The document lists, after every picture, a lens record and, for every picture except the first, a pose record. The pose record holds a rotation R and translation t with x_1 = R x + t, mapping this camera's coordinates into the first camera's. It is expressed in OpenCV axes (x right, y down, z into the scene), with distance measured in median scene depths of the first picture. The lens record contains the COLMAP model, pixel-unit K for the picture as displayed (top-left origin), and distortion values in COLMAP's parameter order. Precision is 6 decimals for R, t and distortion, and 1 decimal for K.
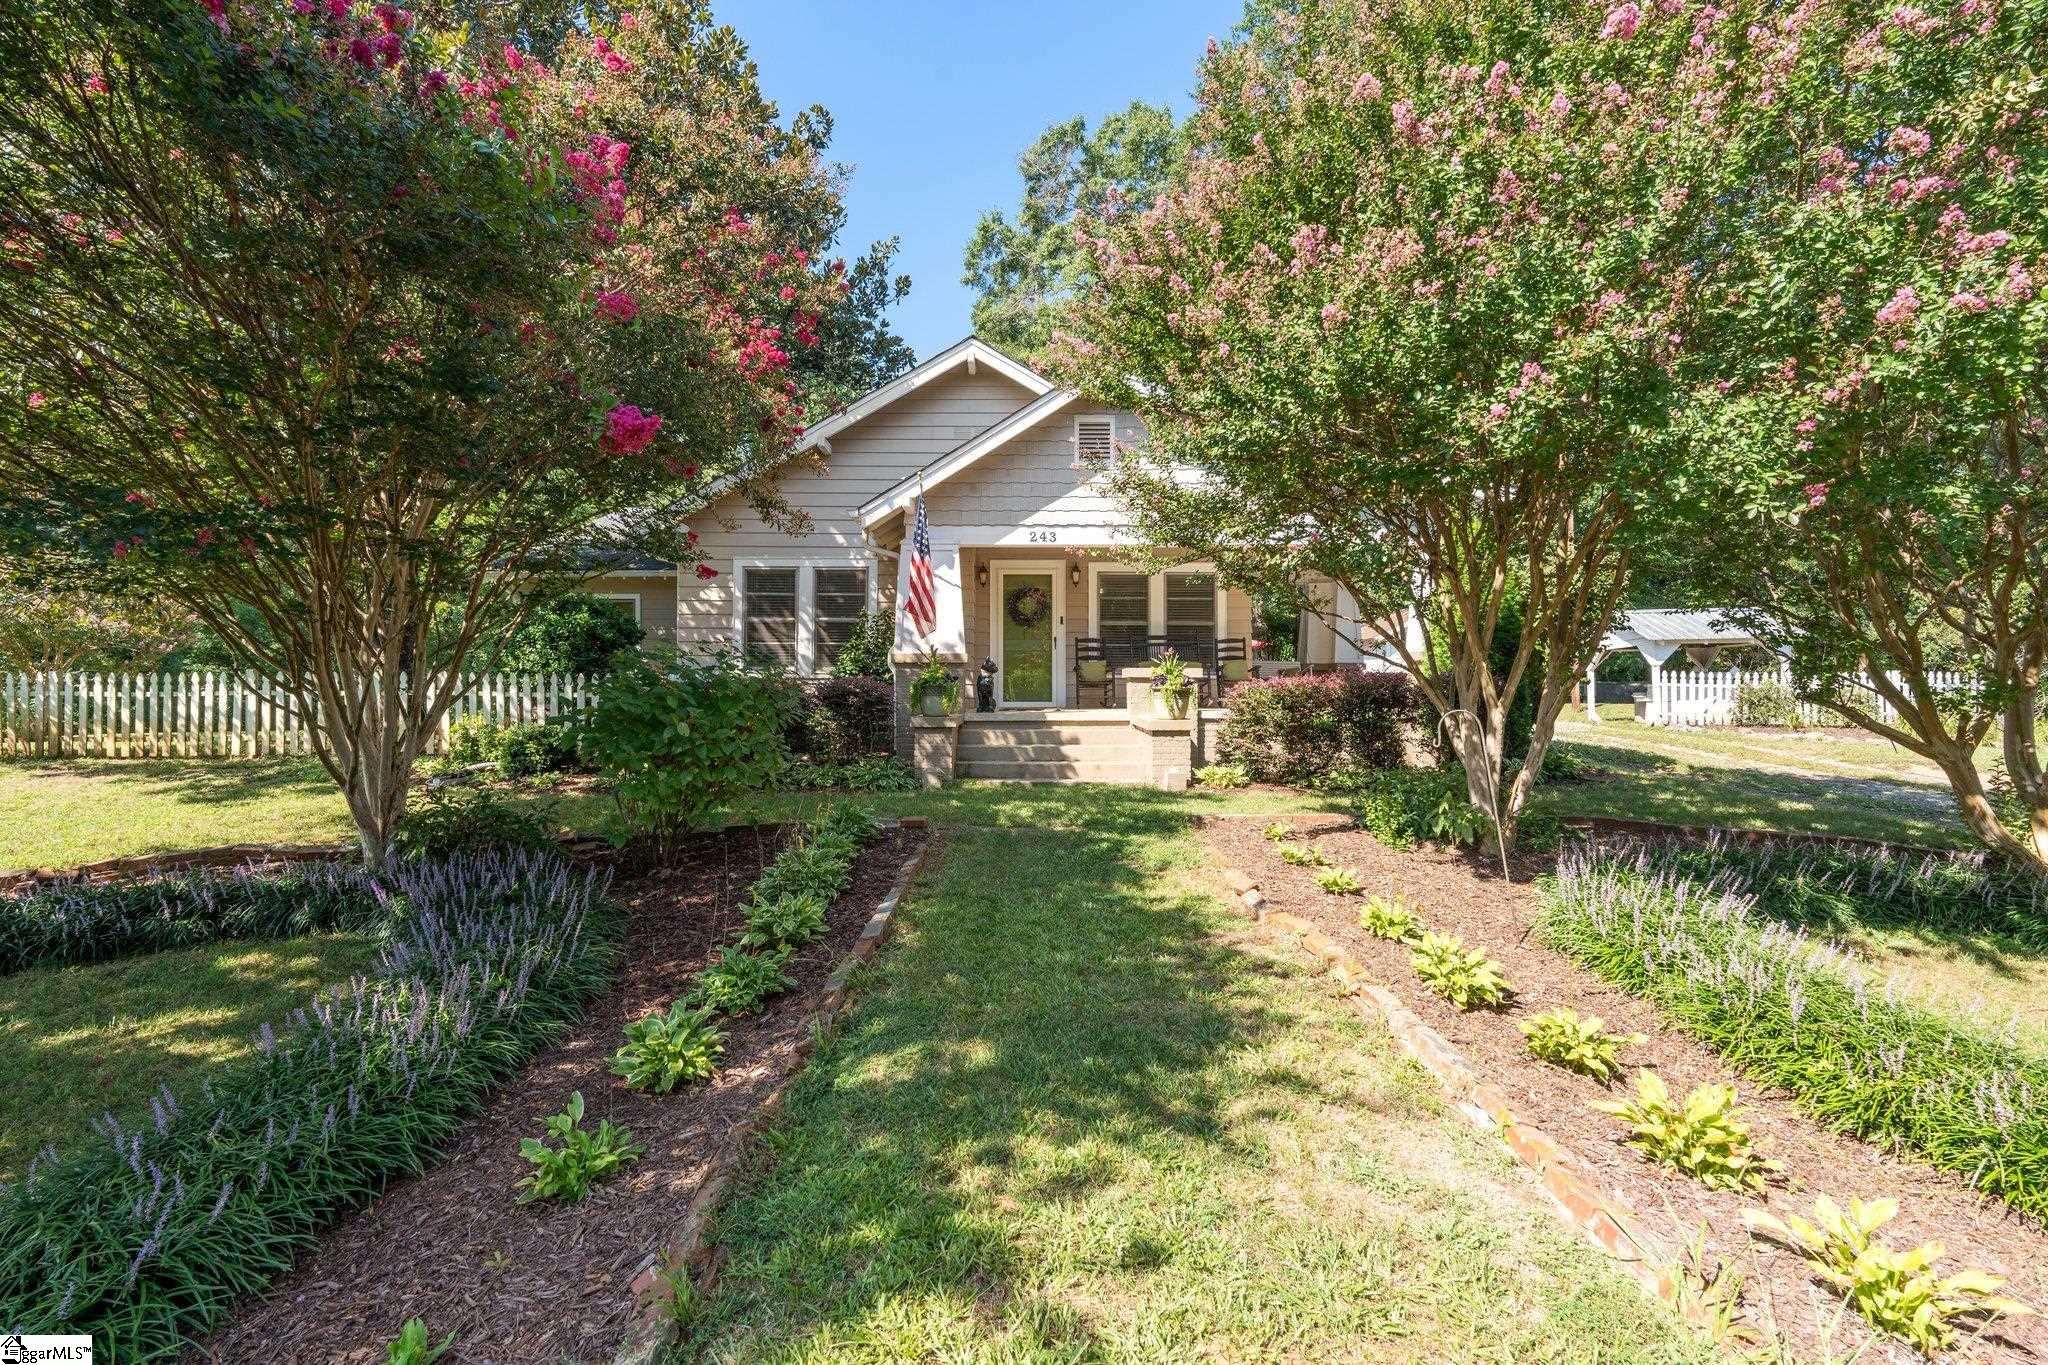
lens RADIAL K [[920.9, 0, 1024.0], [0, 920.9, 682.5], [0, 0, 1]] dist [-0.000763, 0.000067]
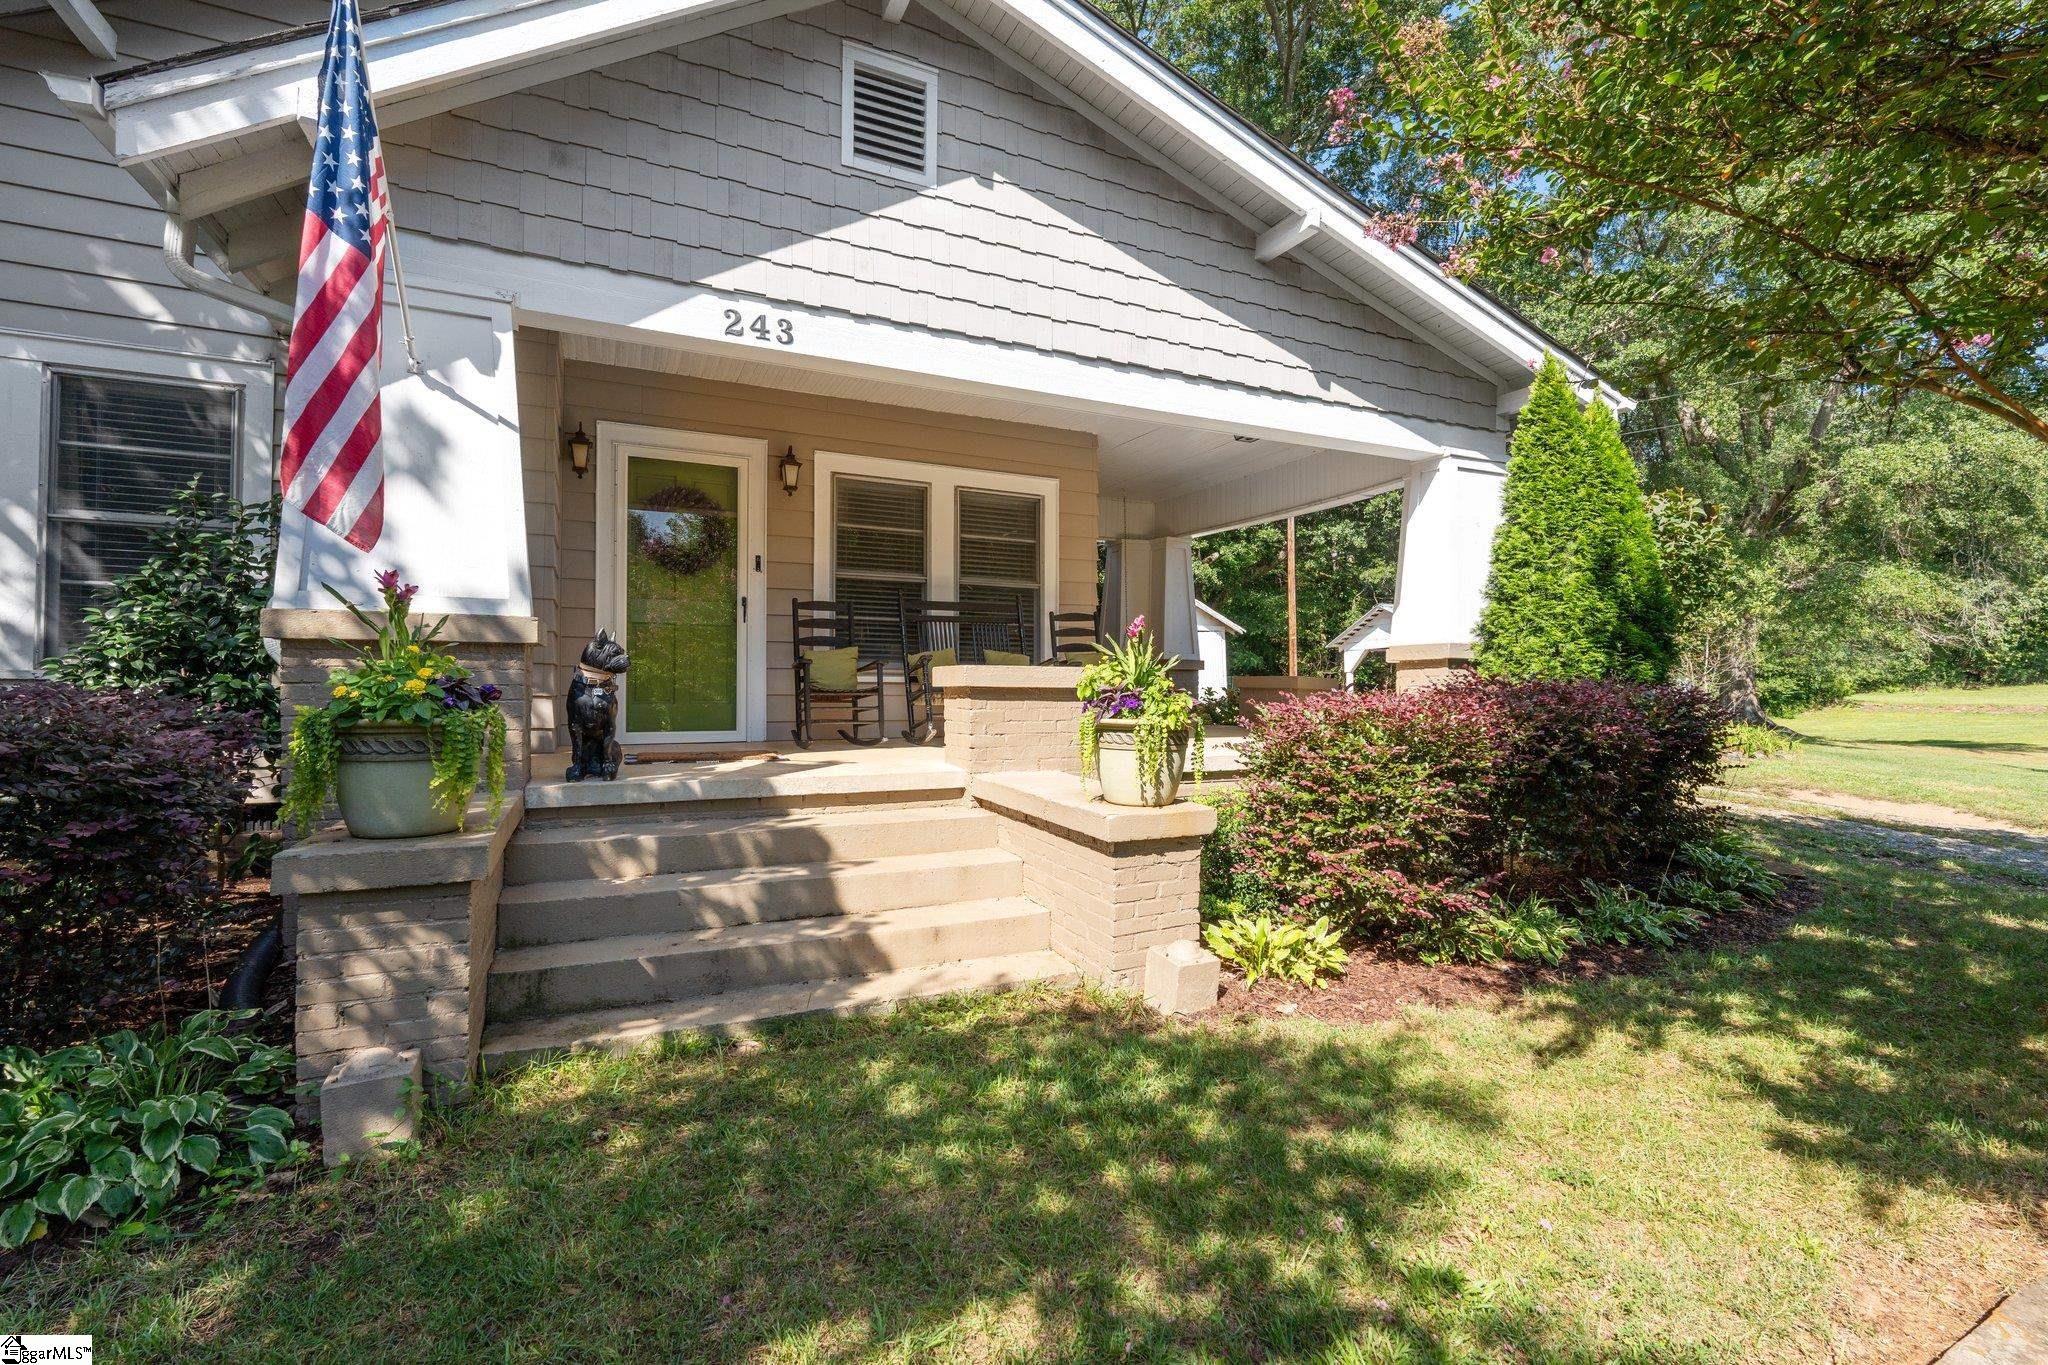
lens RADIAL K [[899.3, 0, 1024.0], [0, 899.3, 682.5], [0, 0, 1]] dist [-0.015507, -0.000140]
pose [[0.905525, 0.002718, 0.424283, -0.037587], [-0.006806, 0.999944, 0.008118, -0.011118], [-0.424237, -0.010239, 0.905493, 0.592538]]
